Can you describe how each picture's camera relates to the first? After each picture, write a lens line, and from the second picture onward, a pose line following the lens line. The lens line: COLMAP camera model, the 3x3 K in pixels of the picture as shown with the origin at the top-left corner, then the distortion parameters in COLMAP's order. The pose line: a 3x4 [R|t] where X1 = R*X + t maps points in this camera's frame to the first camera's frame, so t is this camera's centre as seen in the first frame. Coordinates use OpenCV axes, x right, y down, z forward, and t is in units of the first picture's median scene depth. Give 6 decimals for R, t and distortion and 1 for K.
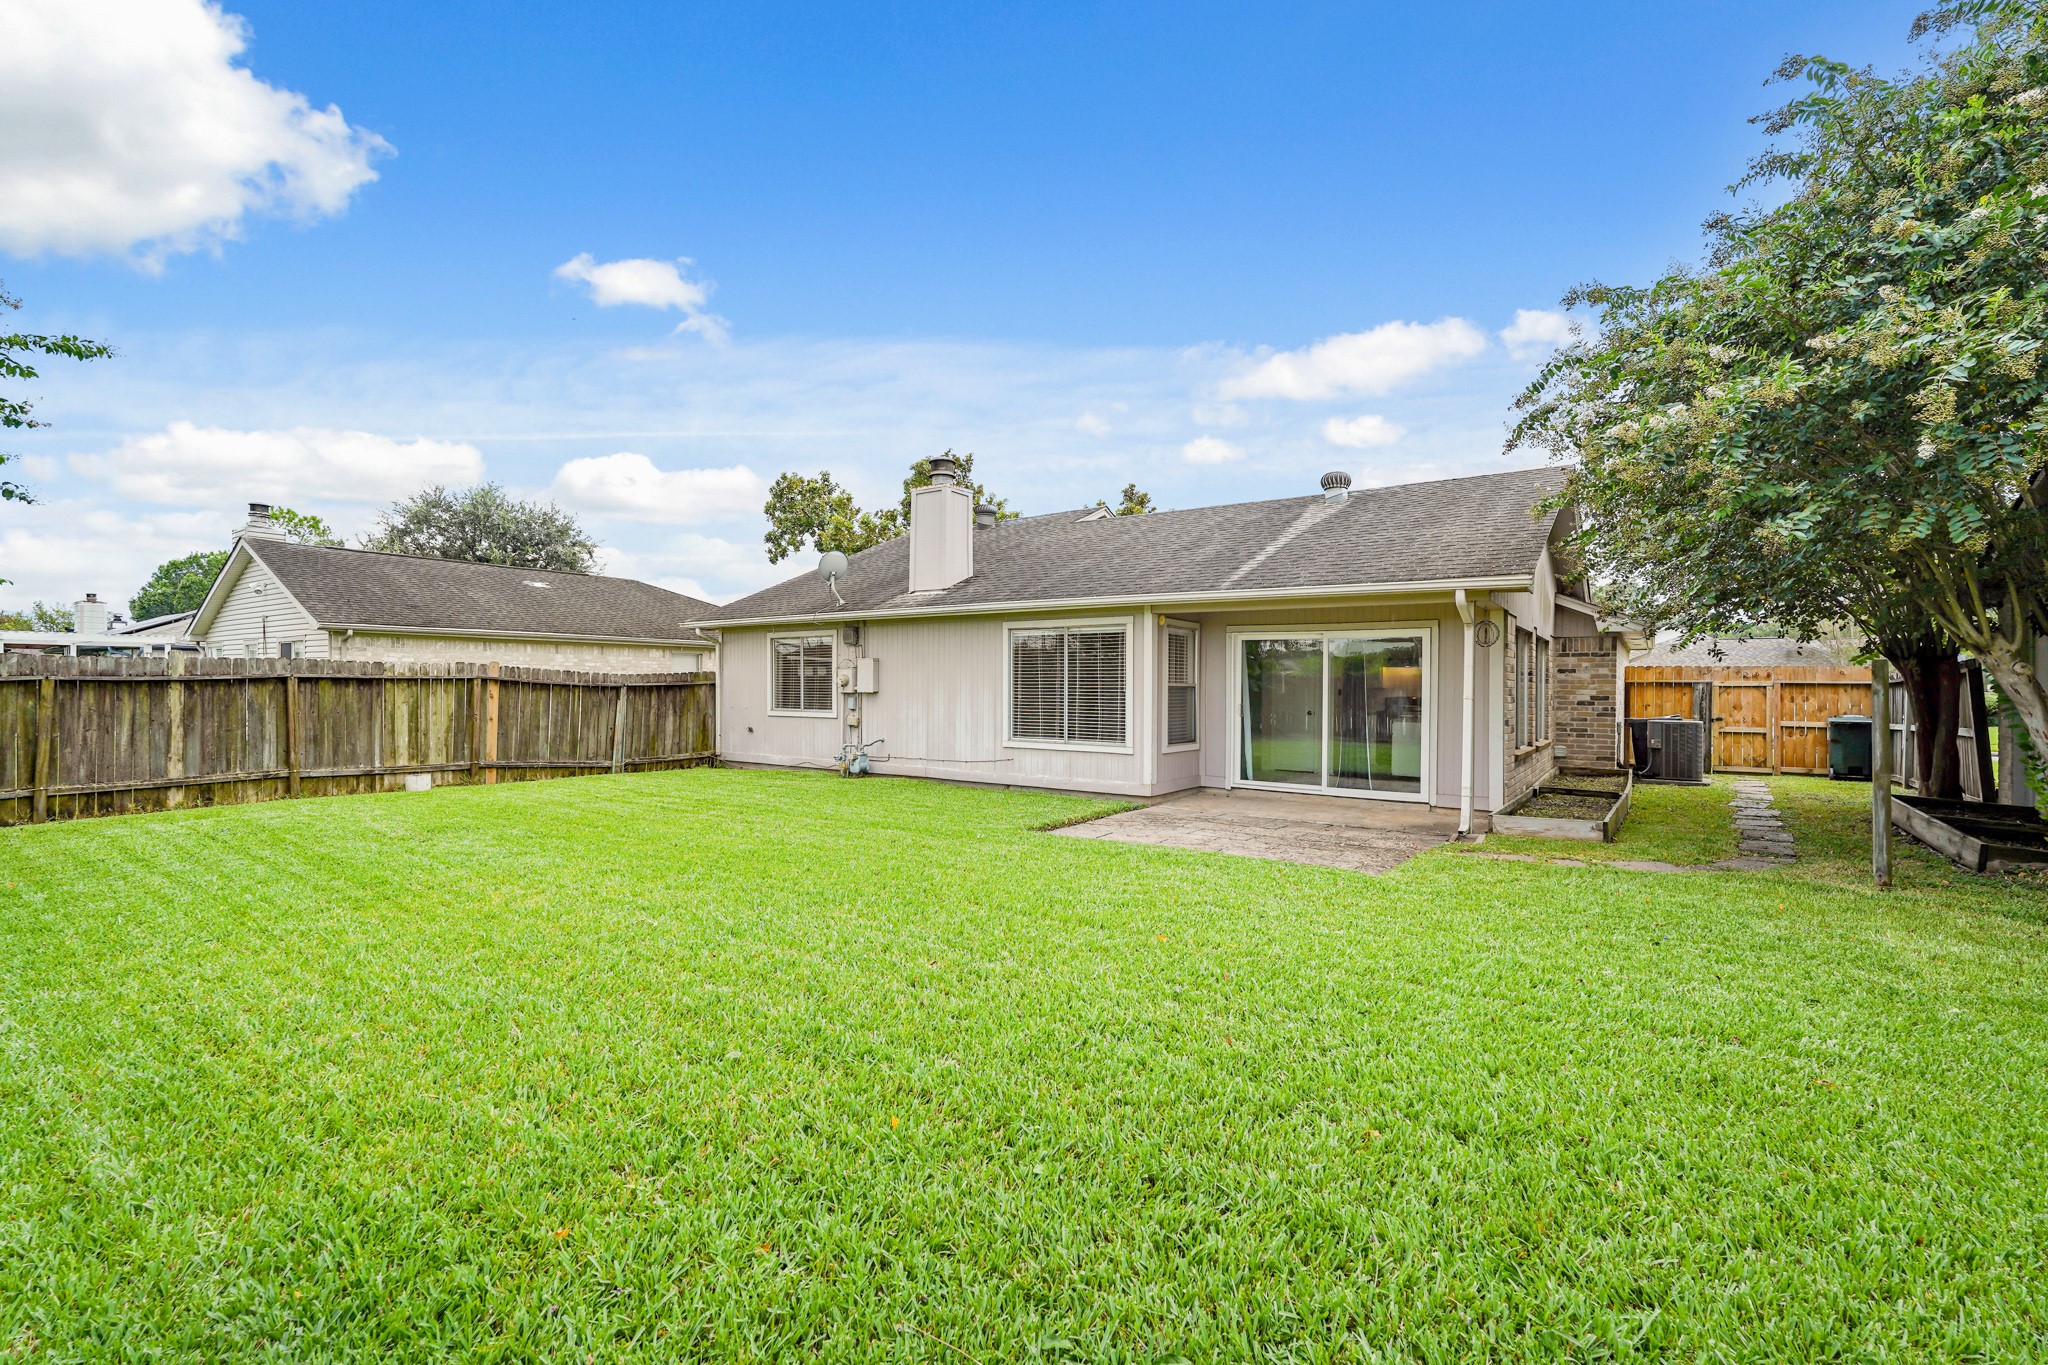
lens RADIAL K [[899.6, 0, 1021.4], [0, 899.6, 678.9], [0, 0, 1]] dist [-0.020045, 0.008057]
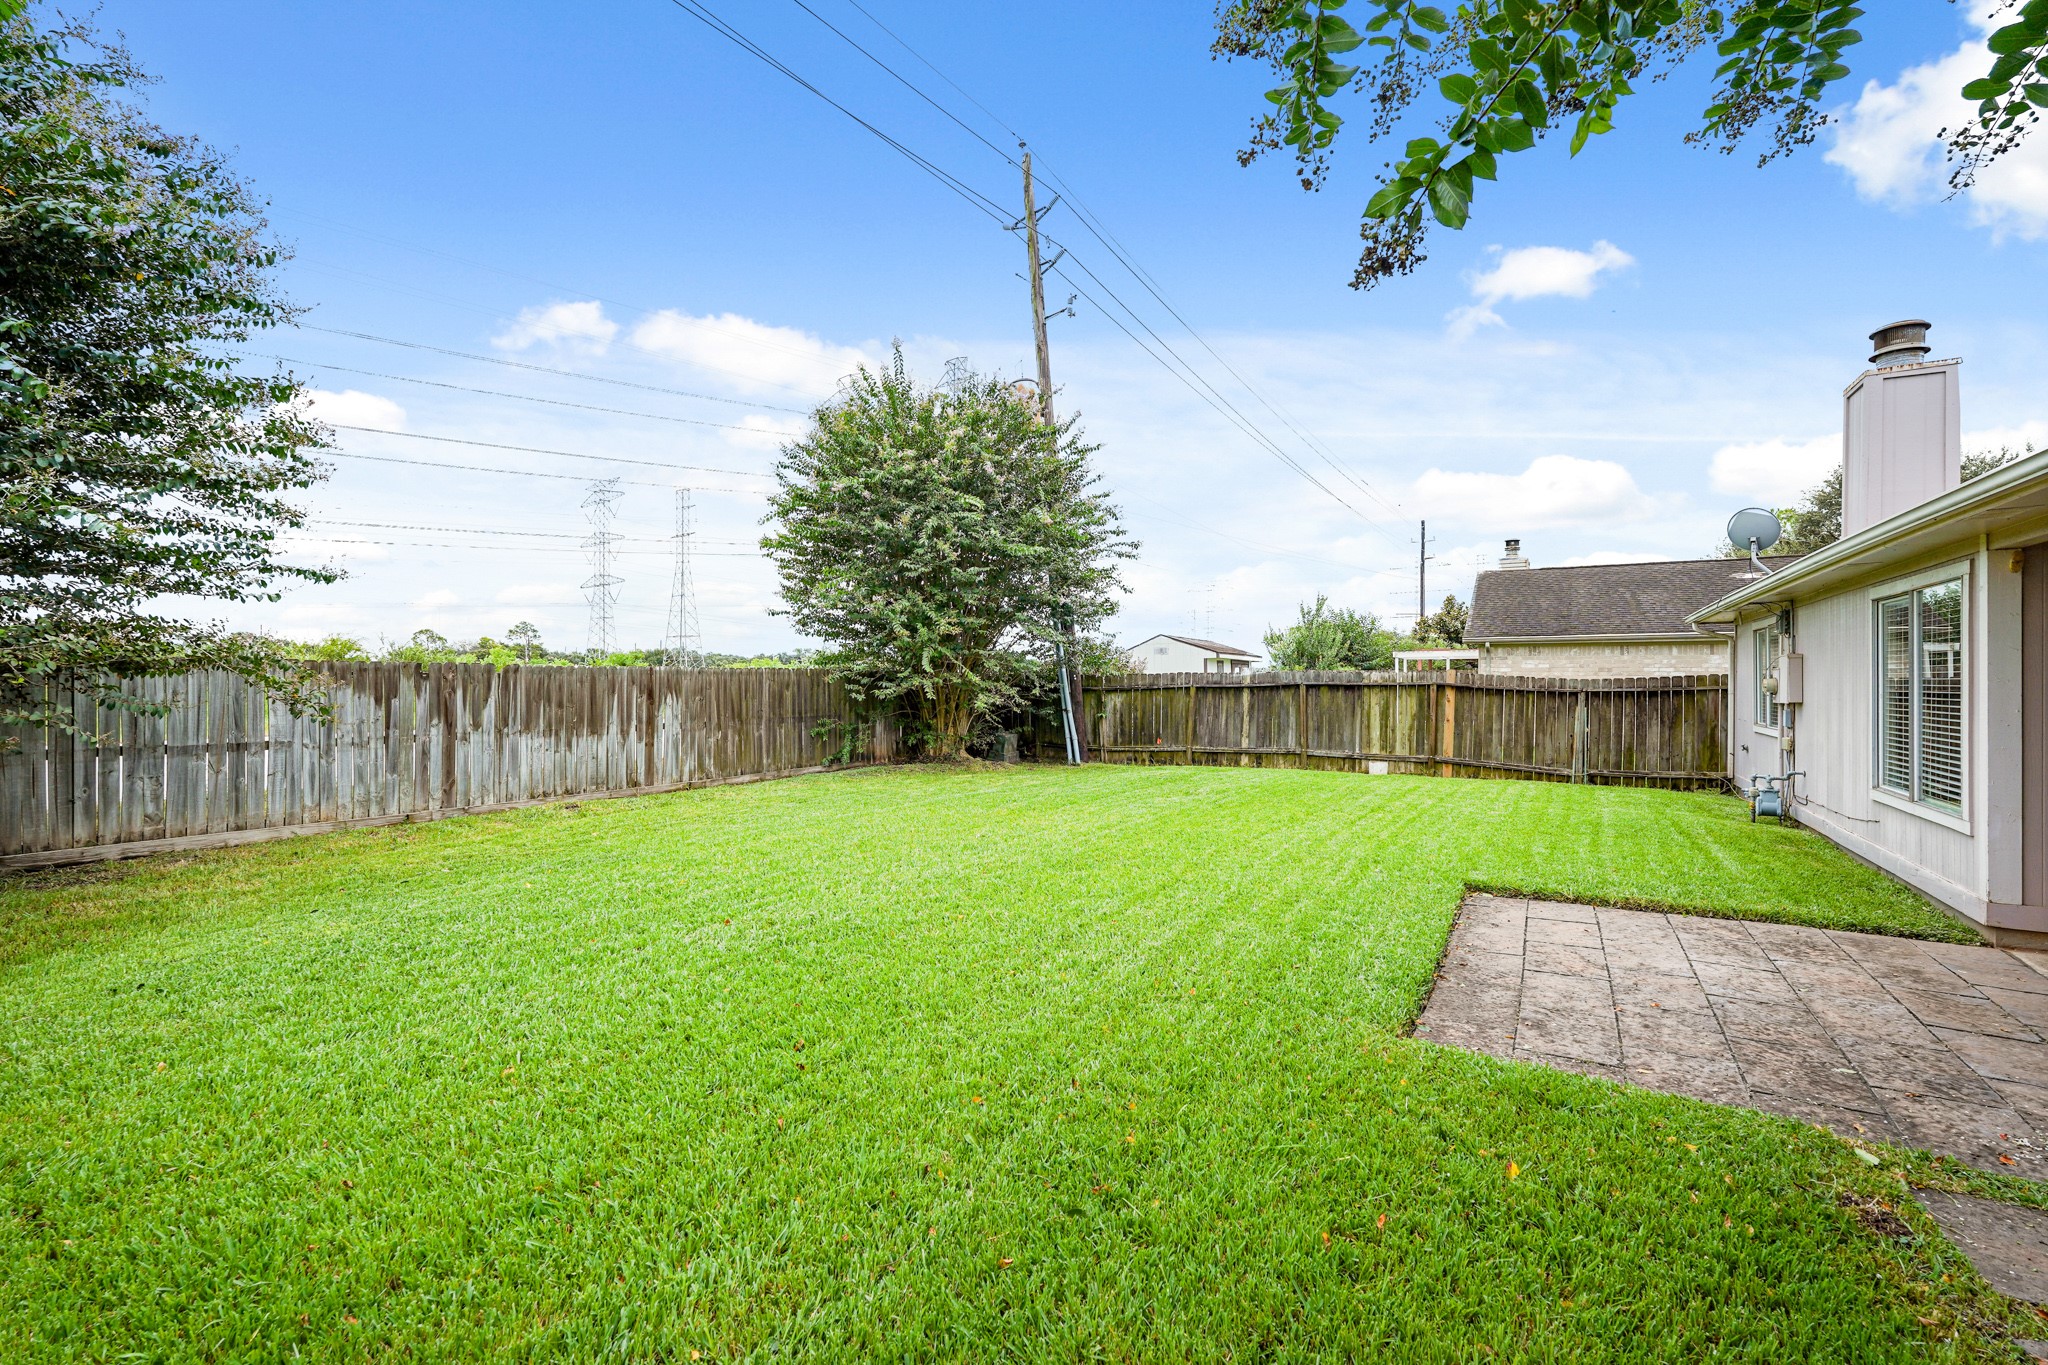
lens RADIAL K [[899.6, 0, 1018.6], [0, 899.6, 686.4], [0, 0, 1]] dist [-0.020045, 0.008057]
pose [[0.070816, 0.001595, -0.997488, 0.503673], [0.006257, 0.999978, 0.002044, -0.003883], [0.997470, -0.006386, 0.070804, 0.376789]]
